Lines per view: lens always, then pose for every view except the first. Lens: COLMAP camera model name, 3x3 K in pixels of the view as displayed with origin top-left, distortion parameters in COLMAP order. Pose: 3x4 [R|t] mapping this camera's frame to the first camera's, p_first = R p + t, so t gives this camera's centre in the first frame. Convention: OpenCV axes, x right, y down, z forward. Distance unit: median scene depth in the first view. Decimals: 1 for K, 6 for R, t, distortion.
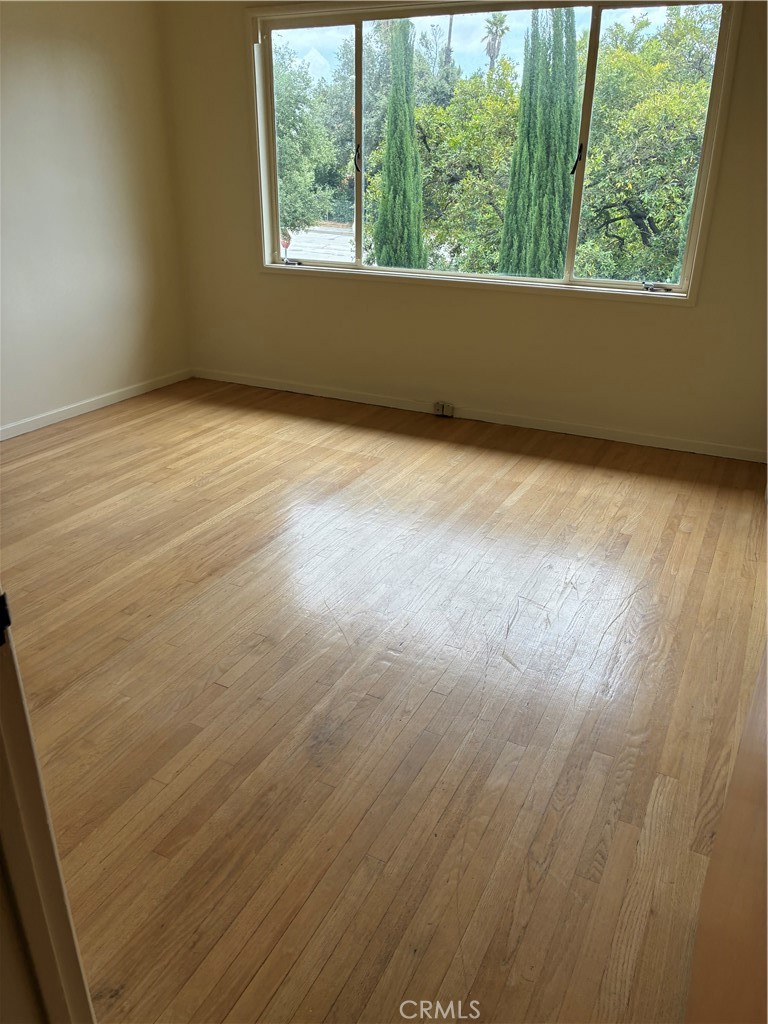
lens RADIAL K [[789.2, 0, 388.1], [0, 789.2, 515.3], [0, 0, 1]] dist [0.058381, -0.088975]
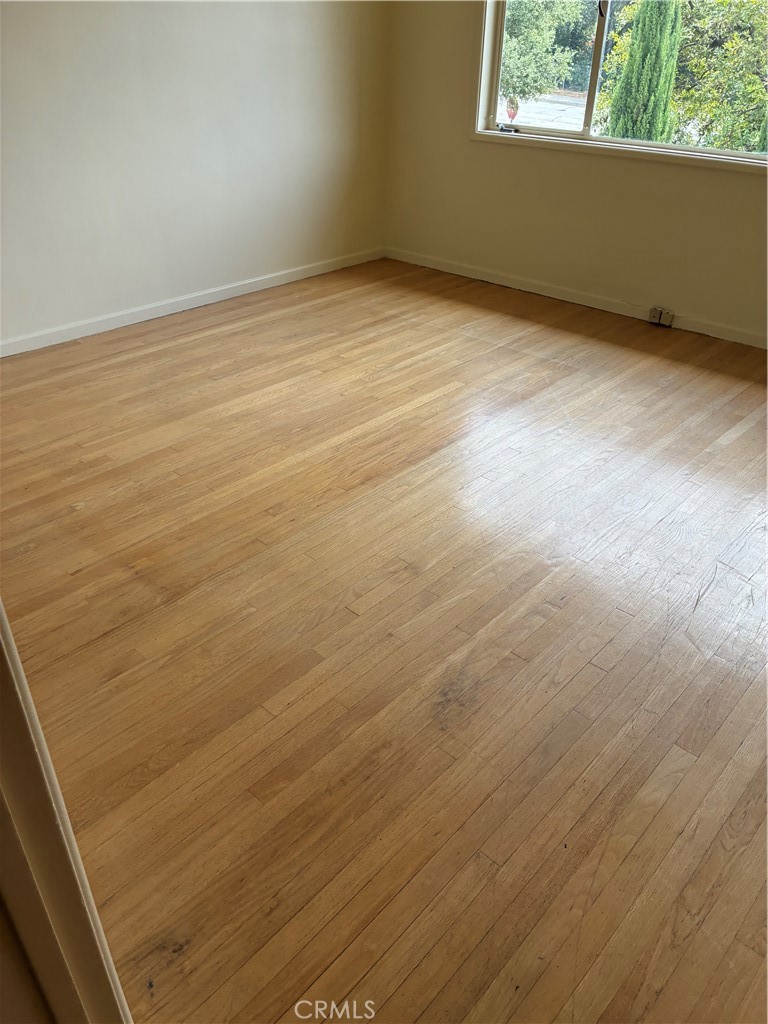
lens RADIAL K [[789.2, 0, 388.1], [0, 789.2, 515.3], [0, 0, 1]] dist [0.058381, -0.088975]
pose [[0.964787, 0.145239, -0.219300, 0.008548], [-0.114603, 0.982543, 0.146543, -0.024948], [0.236755, -0.116250, 0.964590, 0.126385]]
